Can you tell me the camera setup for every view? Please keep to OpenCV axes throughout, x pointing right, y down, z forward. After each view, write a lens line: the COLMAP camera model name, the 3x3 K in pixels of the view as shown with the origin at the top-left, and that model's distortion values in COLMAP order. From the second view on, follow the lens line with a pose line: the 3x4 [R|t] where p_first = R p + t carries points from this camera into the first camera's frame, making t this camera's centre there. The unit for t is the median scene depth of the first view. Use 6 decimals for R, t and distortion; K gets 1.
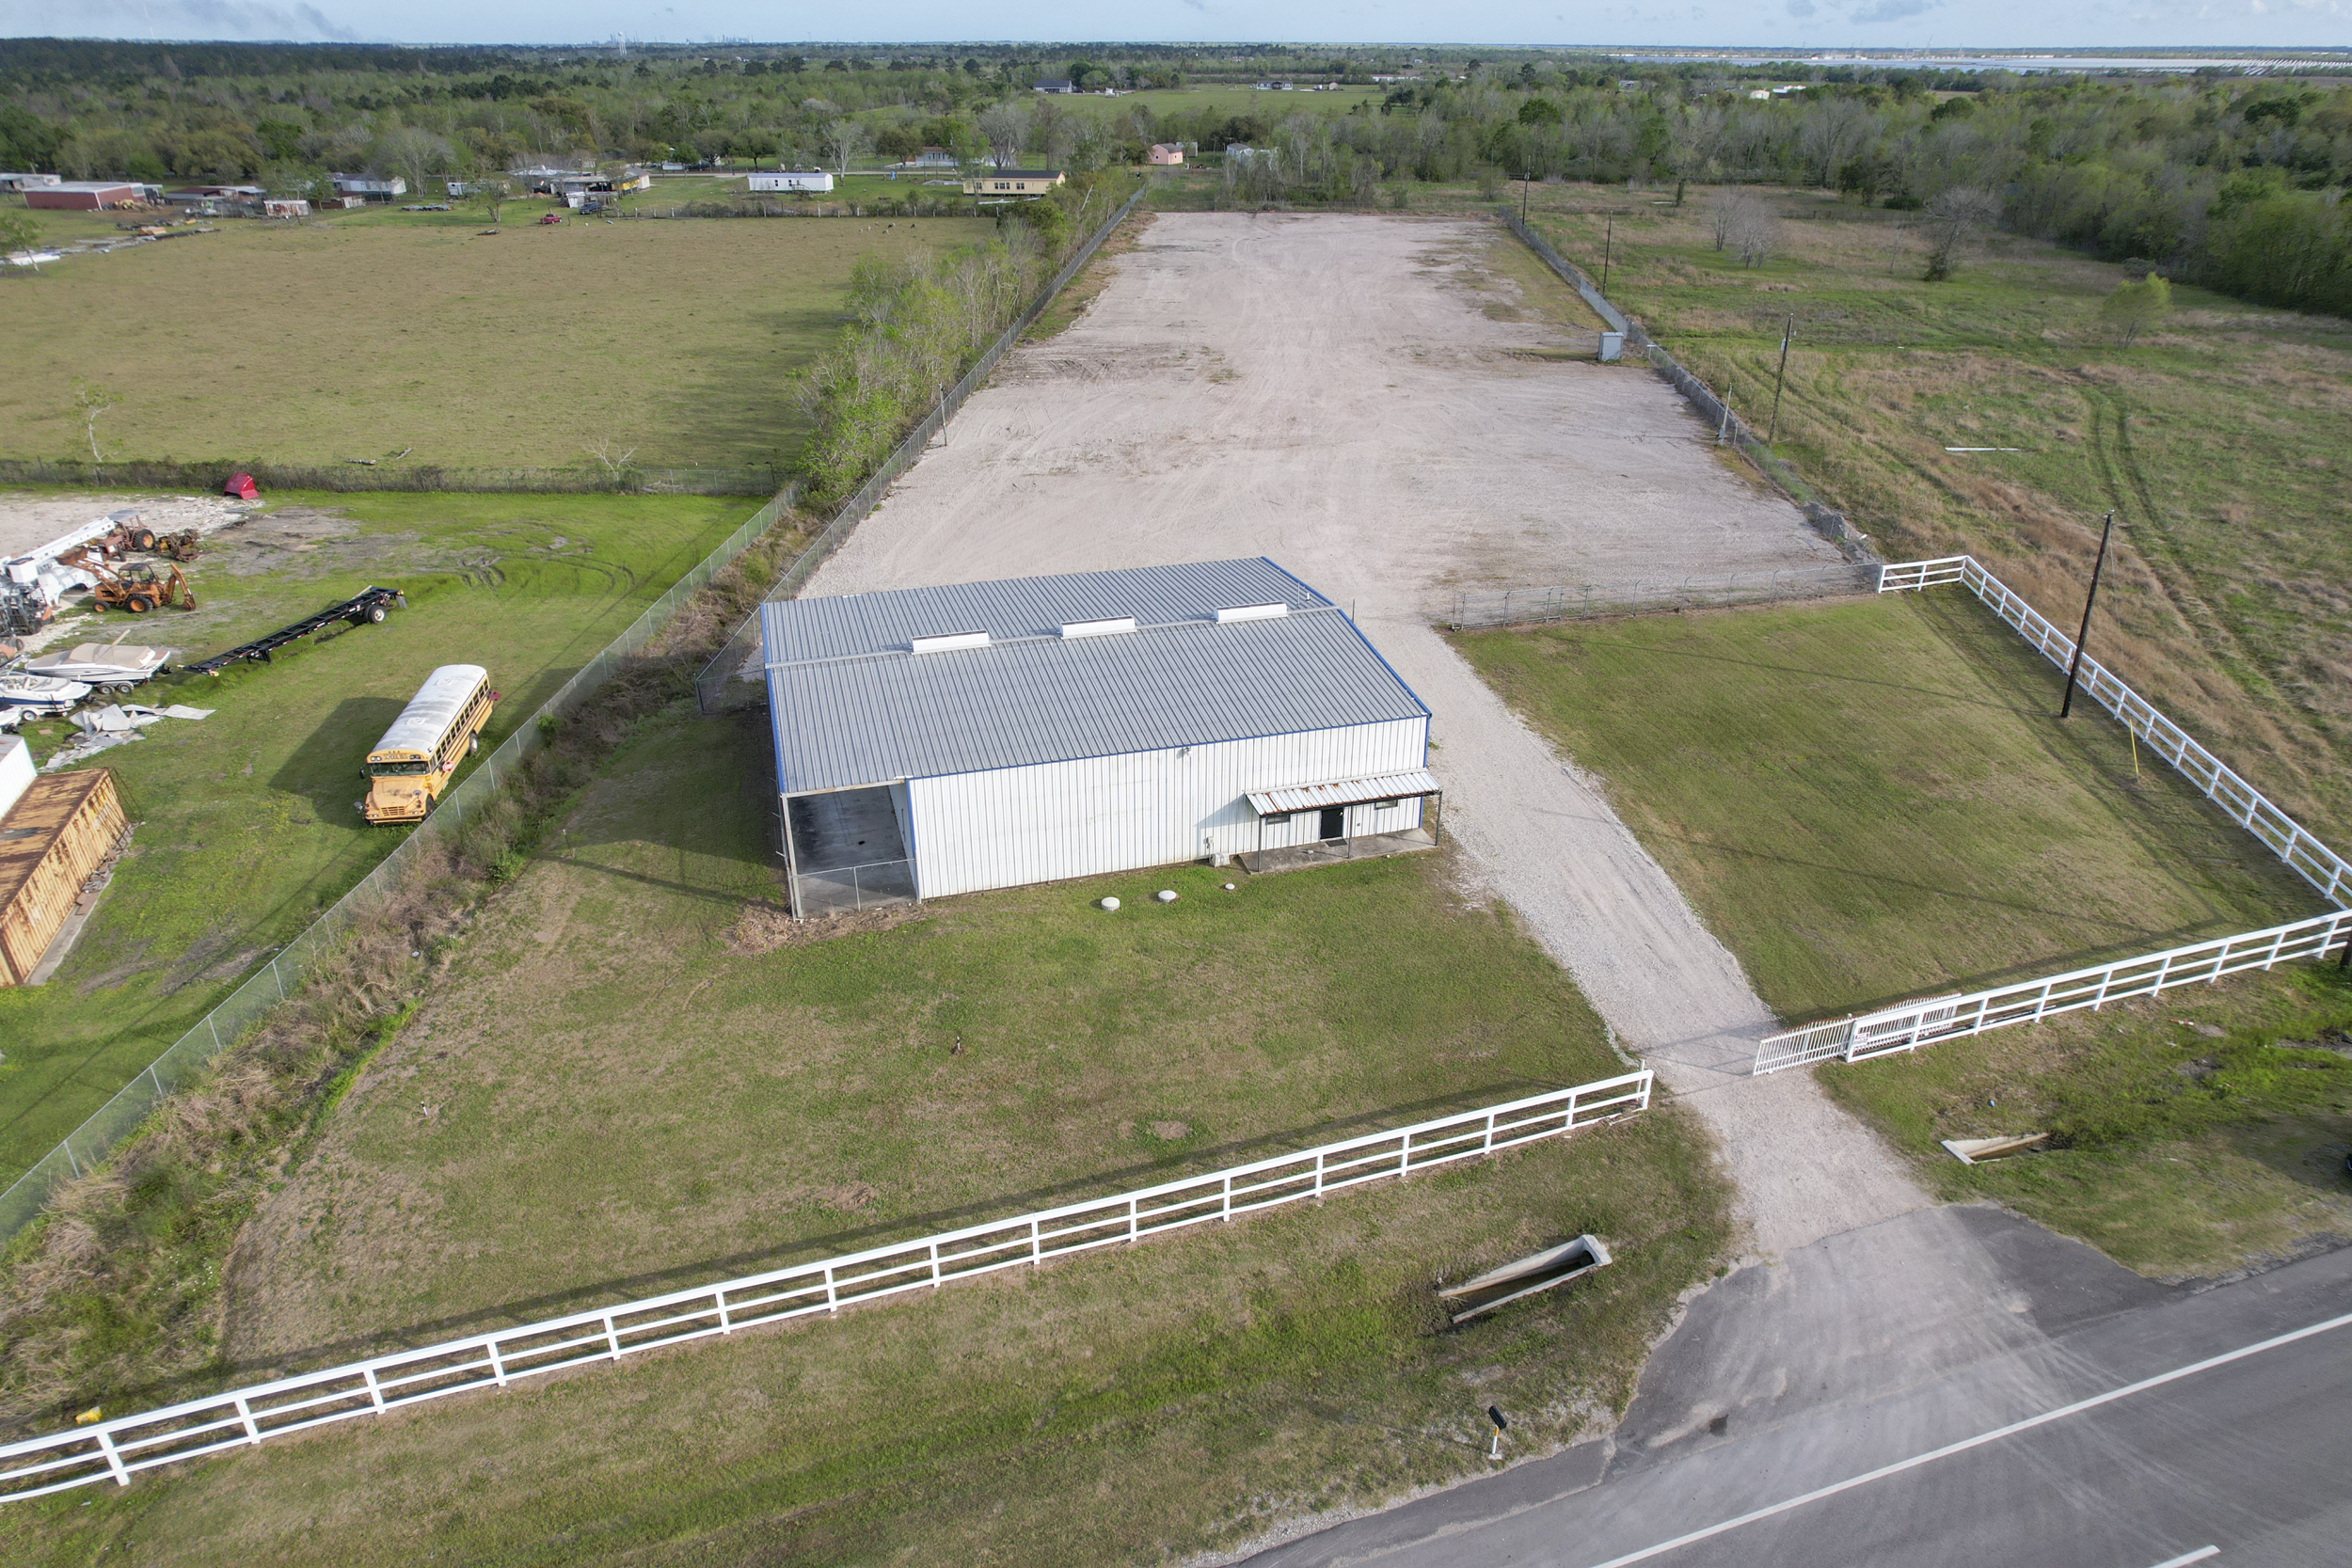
lens RADIAL K [[1495.0, 0, 1181.9], [0, 1495.0, 785.3], [0, 0, 1]] dist [-0.077913, 0.071388]
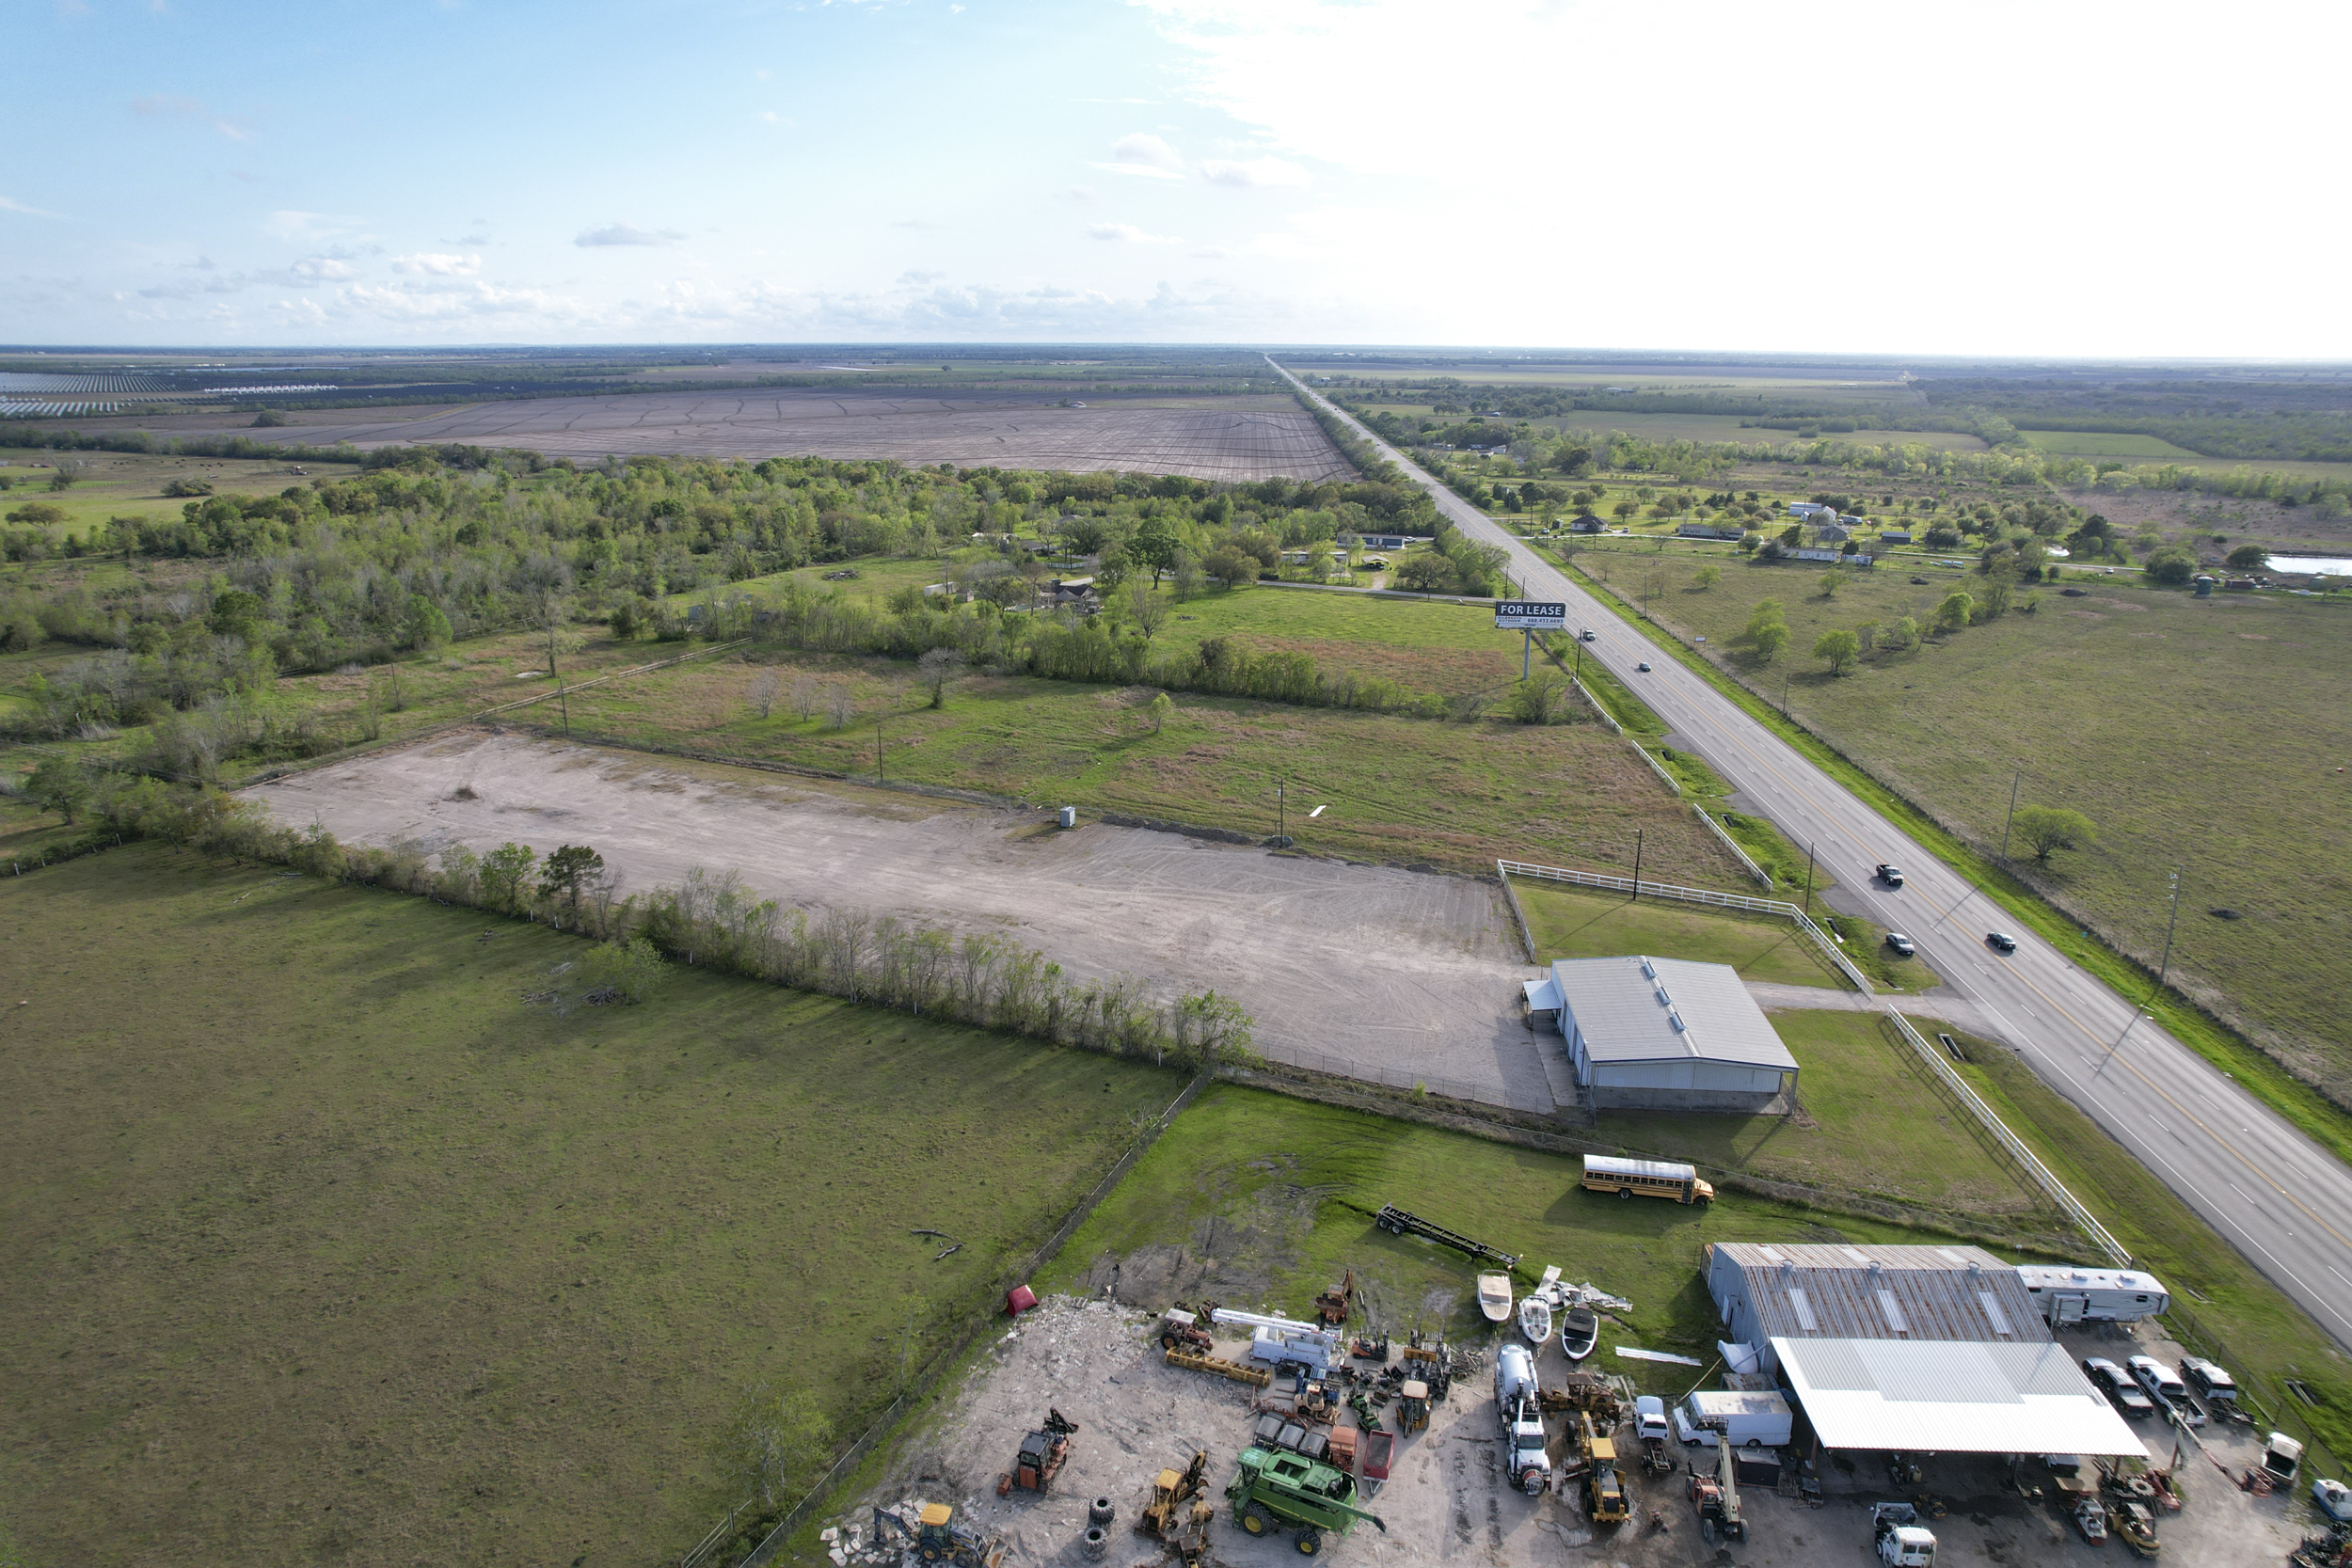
lens RADIAL K [[1497.4, 0, 1181.0], [0, 1497.4, 785.9], [0, 0, 1]] dist [-0.073783, 0.064123]
pose [[0.353152, -0.269518, 0.895904, -1.791974], [0.419603, 0.901520, 0.105806, -0.741607], [-0.836192, 0.338558, 0.431464, 0.353843]]
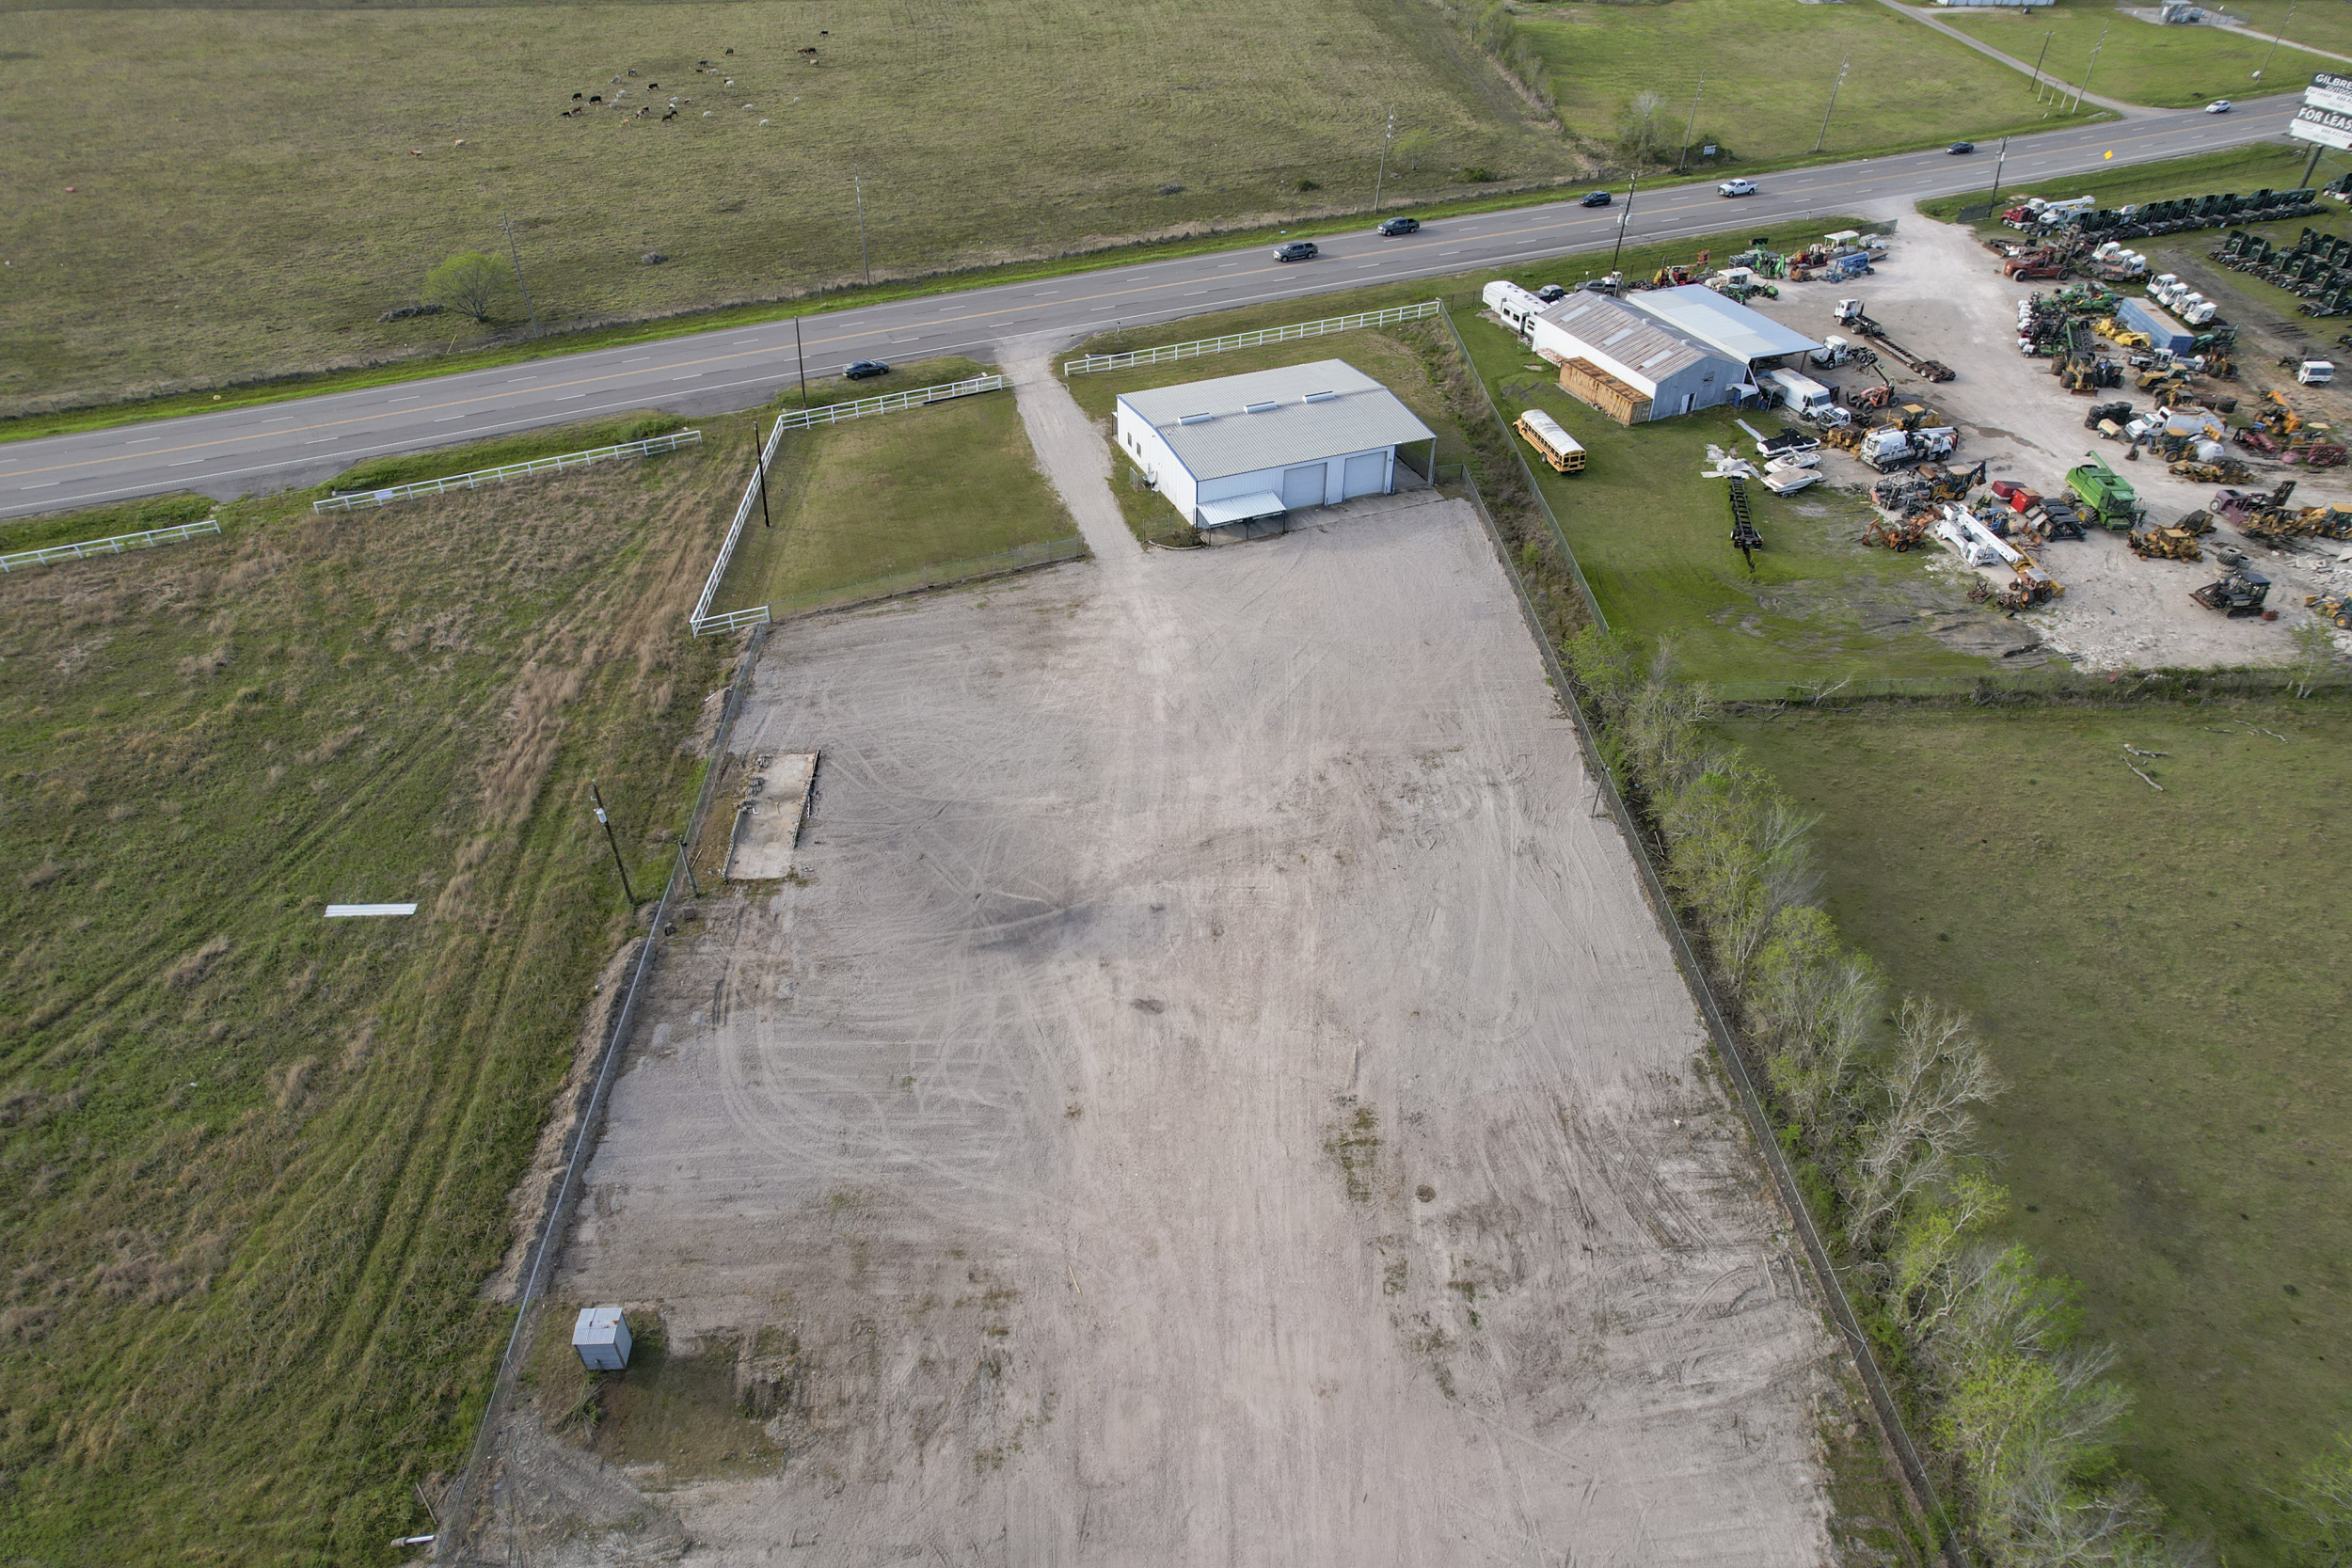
lens RADIAL K [[1501.6, 0, 1180.5], [0, 1501.6, 771.3], [0, 0, 1]] dist [-0.076861, 0.067652]
pose [[-0.993375, 0.064308, -0.095245, 0.227519], [-0.058786, 0.427791, 0.901964, -1.379717], [0.098748, 0.901587, -0.421177, 1.767931]]
